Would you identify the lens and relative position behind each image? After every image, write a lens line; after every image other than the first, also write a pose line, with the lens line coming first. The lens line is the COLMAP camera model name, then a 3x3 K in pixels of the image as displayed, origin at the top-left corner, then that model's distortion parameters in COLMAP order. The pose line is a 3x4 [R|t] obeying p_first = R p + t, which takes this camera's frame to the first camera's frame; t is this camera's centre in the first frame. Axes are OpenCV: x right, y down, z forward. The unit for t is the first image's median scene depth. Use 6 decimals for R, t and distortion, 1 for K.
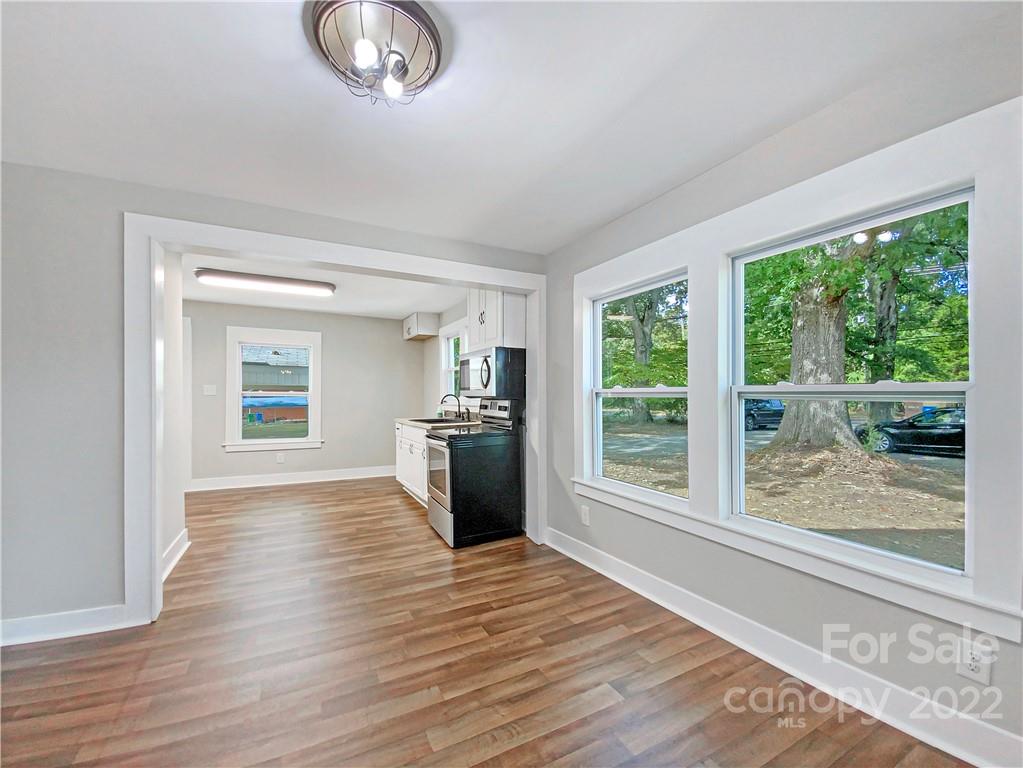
lens RADIAL K [[446.0, 0, 510.7], [0, 446.0, 389.7], [0, 0, 1]] dist [-0.000391, -0.000075]
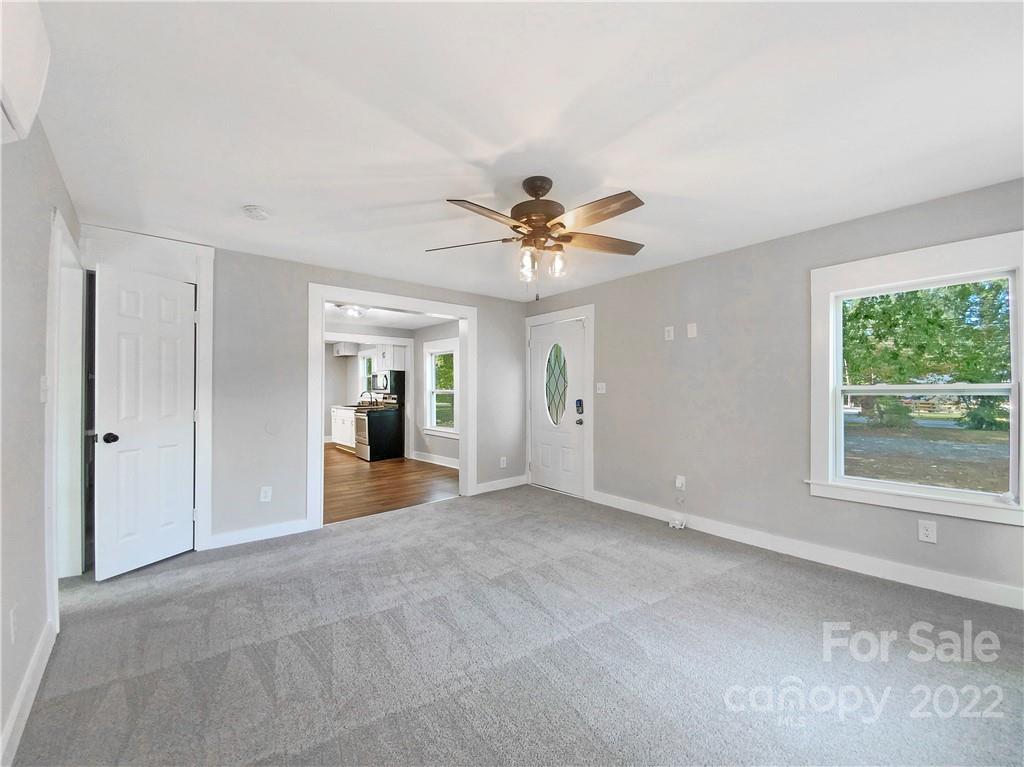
lens RADIAL K [[412.5, 0, 516.8], [0, 412.5, 386.4], [0, 0, 1]] dist [0.001350, 0.000113]
pose [[0.972381, -0.001790, 0.233393, 0.097349], [-0.000289, 0.999961, 0.008874, -0.035709], [-0.233400, -0.008696, 0.972342, -1.095512]]
